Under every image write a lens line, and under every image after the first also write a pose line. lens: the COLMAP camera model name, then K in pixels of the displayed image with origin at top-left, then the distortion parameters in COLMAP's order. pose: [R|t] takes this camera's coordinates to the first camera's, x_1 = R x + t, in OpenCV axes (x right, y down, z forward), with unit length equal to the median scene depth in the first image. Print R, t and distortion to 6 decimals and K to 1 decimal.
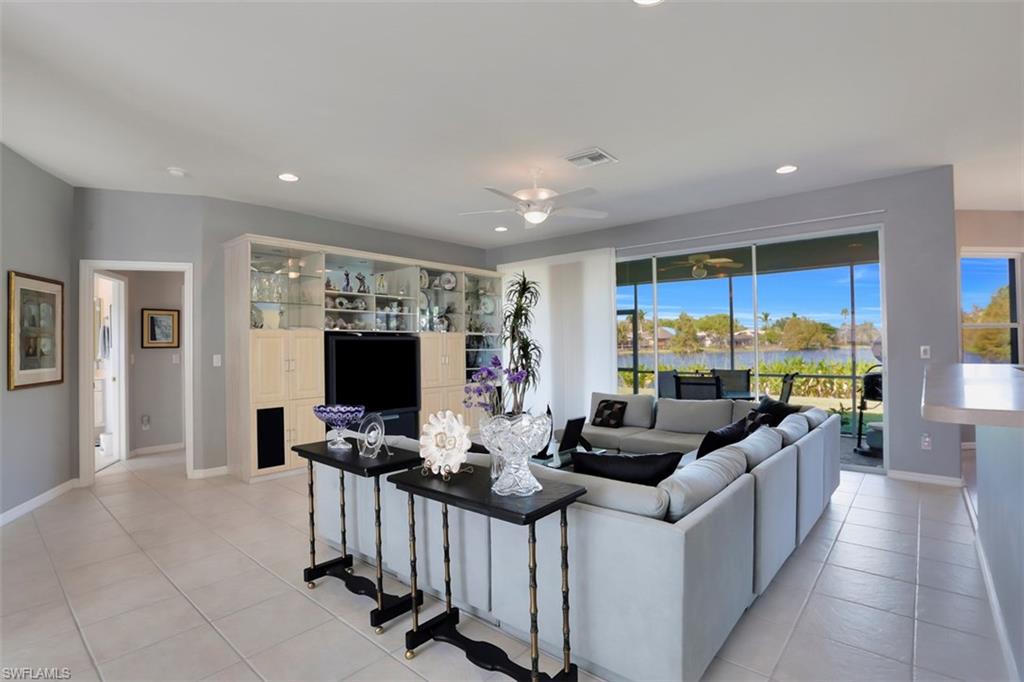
lens RADIAL K [[492.1, 0, 508.7], [0, 492.1, 342.5], [0, 0, 1]] dist [-0.076857, 0.035554]
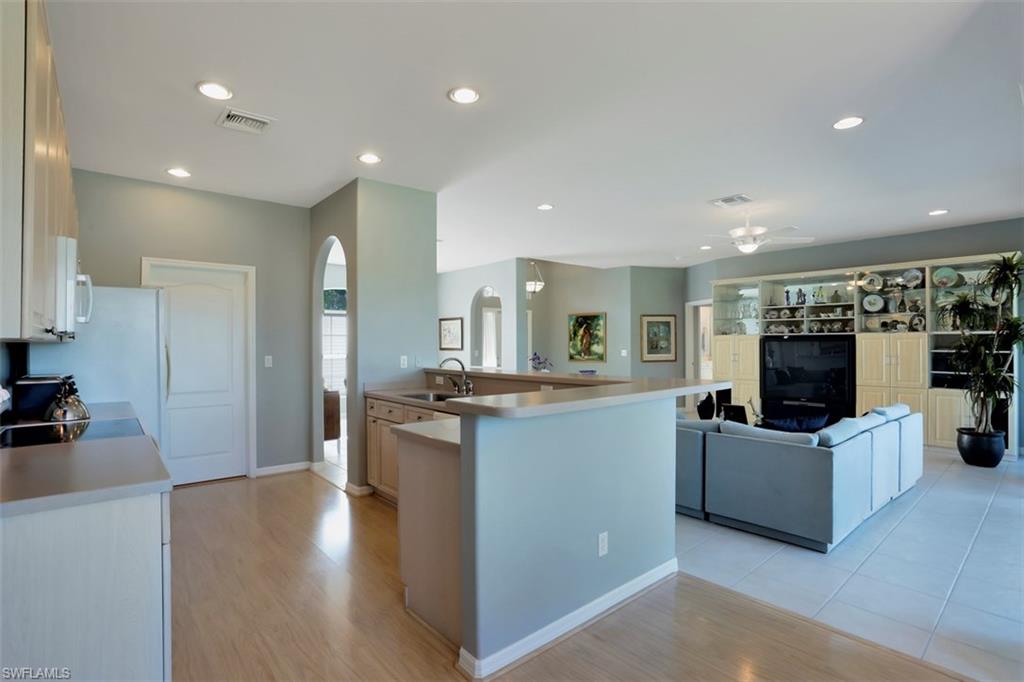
lens RADIAL K [[498.7, 0, 512.0], [0, 498.7, 341.0], [0, 0, 1]] dist [-0.077208, 0.037676]
pose [[-0.136184, 0.005686, -0.990667, 0.934879], [0.011861, 0.999921, 0.004109, -0.017565], [0.990613, -0.011190, -0.136241, 0.375665]]
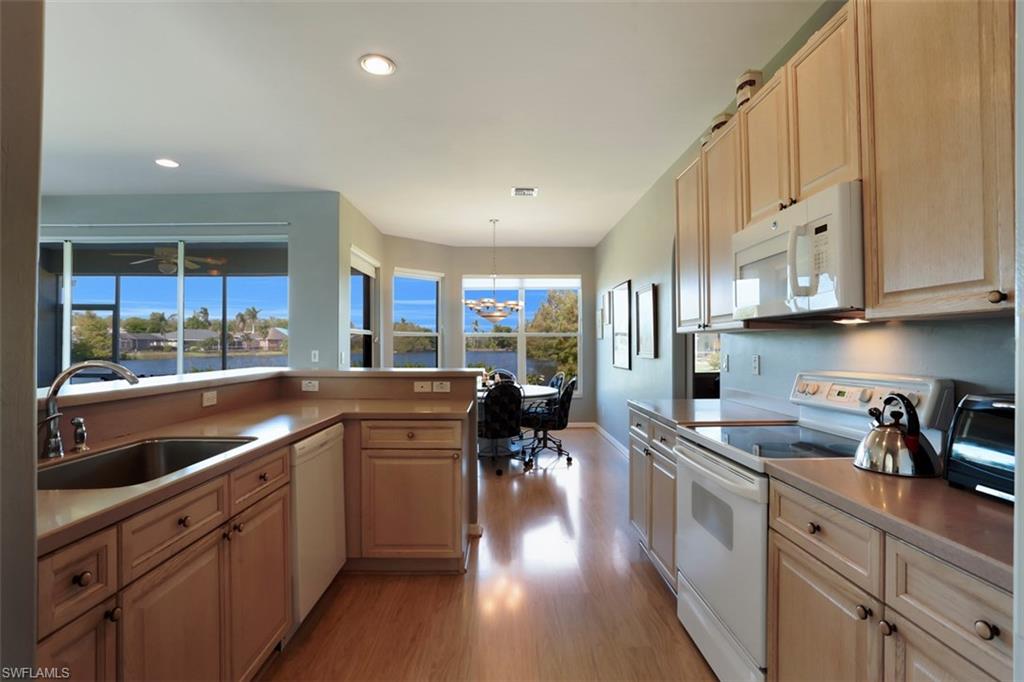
lens RADIAL K [[498.7, 0, 512.0], [0, 498.7, 341.0], [0, 0, 1]] dist [-0.077208, 0.037676]
pose [[0.737947, 0.018280, 0.674611, 0.298712], [-0.013418, 0.999833, -0.012415, -0.005203], [-0.674725, 0.000110, 0.738069, -0.108794]]
